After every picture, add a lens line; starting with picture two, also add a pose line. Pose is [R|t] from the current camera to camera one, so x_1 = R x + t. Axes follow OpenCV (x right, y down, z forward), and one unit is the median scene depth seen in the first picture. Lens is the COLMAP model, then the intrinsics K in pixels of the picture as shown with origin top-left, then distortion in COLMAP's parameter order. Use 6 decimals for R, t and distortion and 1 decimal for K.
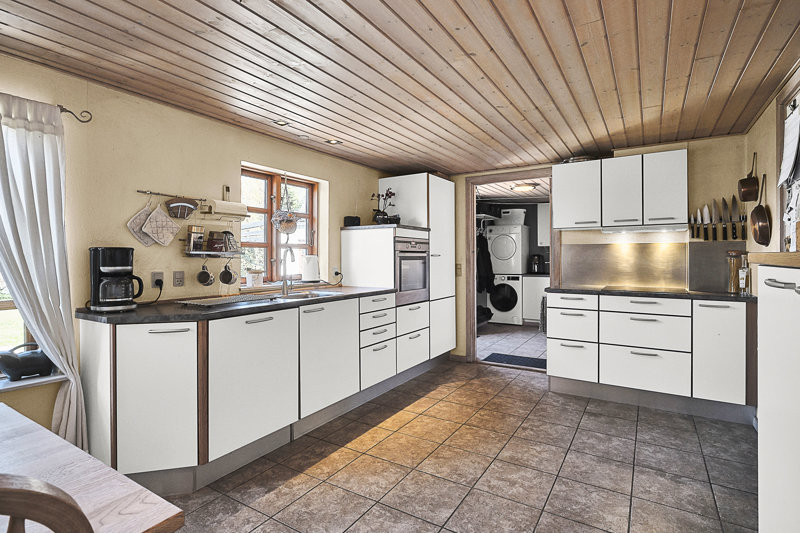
lens RADIAL K [[392.8, 0, 406.2], [0, 392.8, 259.1], [0, 0, 1]] dist [0.001296, -0.000105]
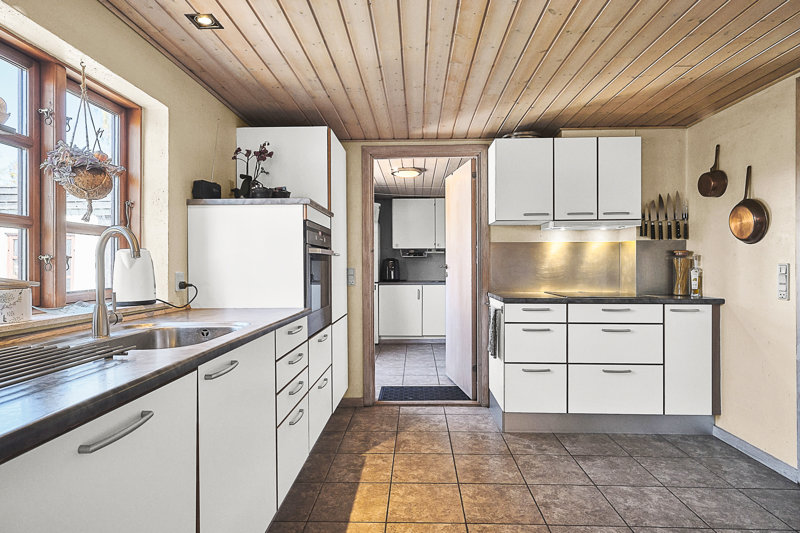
lens RADIAL K [[434.1, 0, 403.3], [0, 434.1, 265.4], [0, 0, 1]] dist [0.010788, 0.001606]
pose [[0.867731, -0.001475, 0.497031, -0.241942], [0.004073, 0.999983, -0.004142, 0.015309], [-0.497017, 0.005619, 0.867723, 0.392287]]
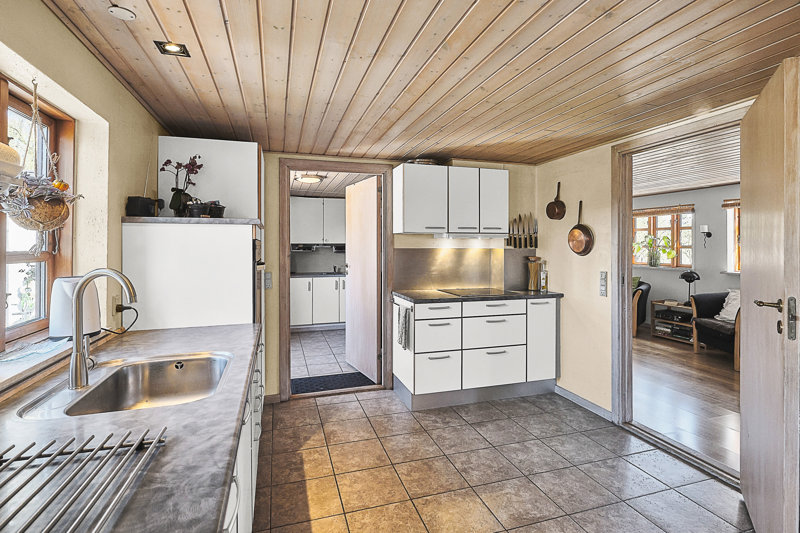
lens RADIAL K [[392.8, 0, 400.6], [0, 392.8, 246.4], [0, 0, 1]] dist [0.001296, -0.000105]
pose [[0.656169, 0.002090, 0.754611, -0.369316], [0.003643, 0.999976, -0.005938, -0.044617], [-0.754605, 0.006646, 0.656145, 0.456209]]
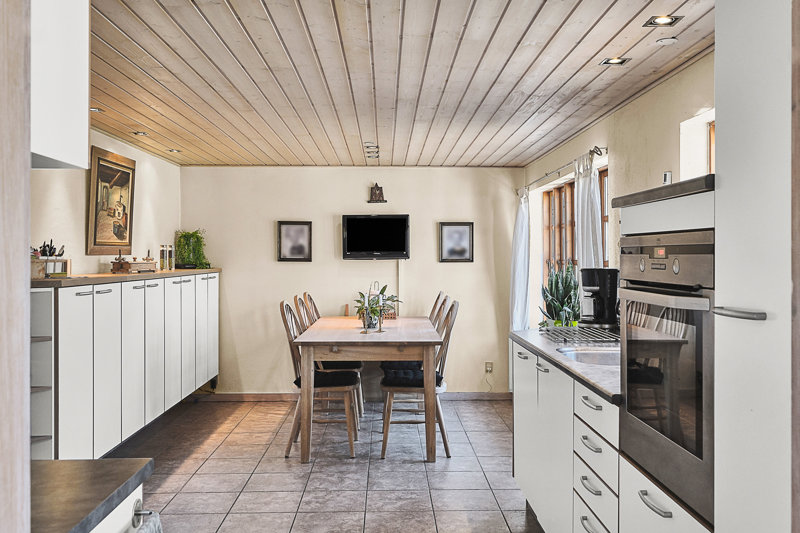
lens RADIAL K [[741.4, 0, 403.6], [0, 741.4, 262.4], [0, 0, 1]] dist [-0.010470, -0.001182]
pose [[-0.838255, 0.005978, -0.545246, 0.488738], [-0.003843, 0.999850, 0.016870, -0.047864], [0.545265, 0.016237, -0.838106, 1.517033]]
